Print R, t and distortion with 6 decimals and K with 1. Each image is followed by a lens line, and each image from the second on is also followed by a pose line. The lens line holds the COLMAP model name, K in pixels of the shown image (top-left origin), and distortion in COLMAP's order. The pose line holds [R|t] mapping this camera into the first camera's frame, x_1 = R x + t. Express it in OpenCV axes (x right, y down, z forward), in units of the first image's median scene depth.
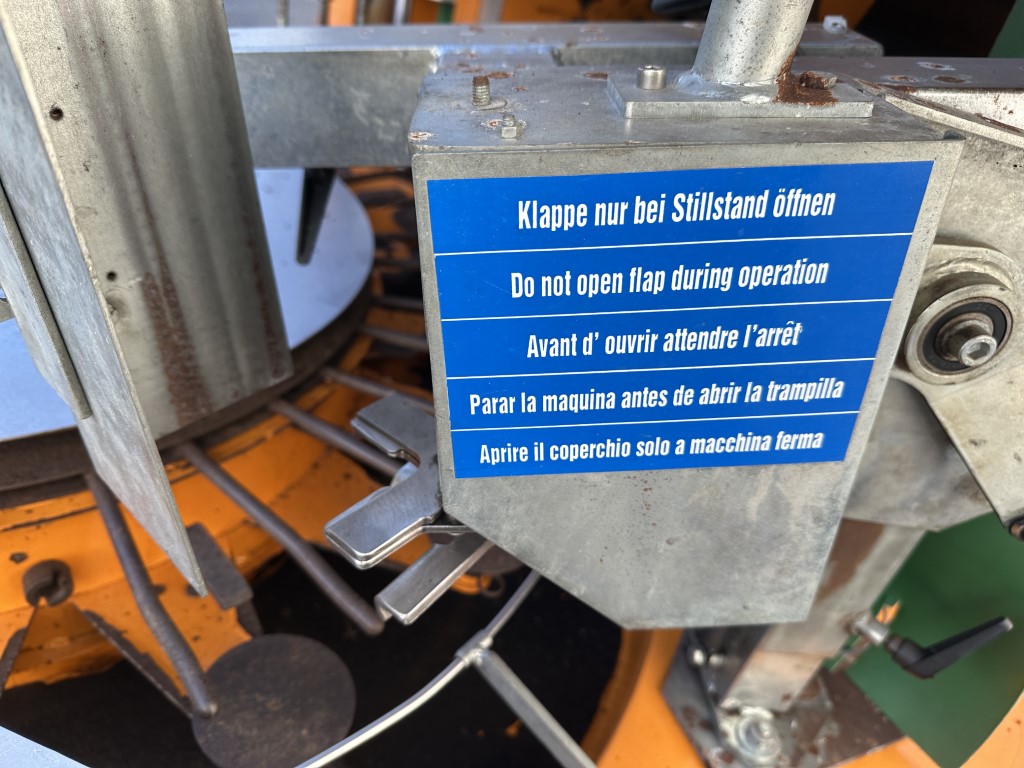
lens RADIAL K [[725.7, 0, 504.2], [0, 725.7, 383.6], [0, 0, 1]] dist [0.025689, -0.029576]
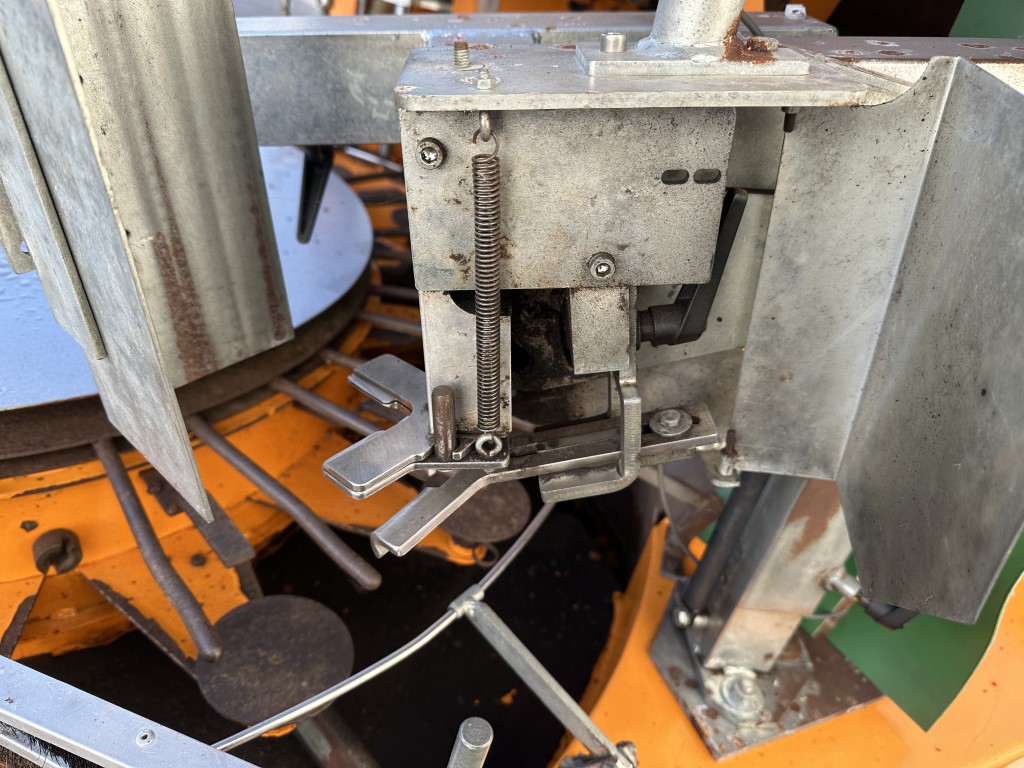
lens RADIAL K [[725.7, 0, 514.8], [0, 725.7, 381.0], [0, 0, 1]] dist [0.025689, -0.029576]
pose [[0.999923, -0.007077, 0.010191, 0.023060], [0.007334, 0.999648, -0.025482, 0.083841], [-0.010007, 0.025555, 0.999623, -0.068441]]
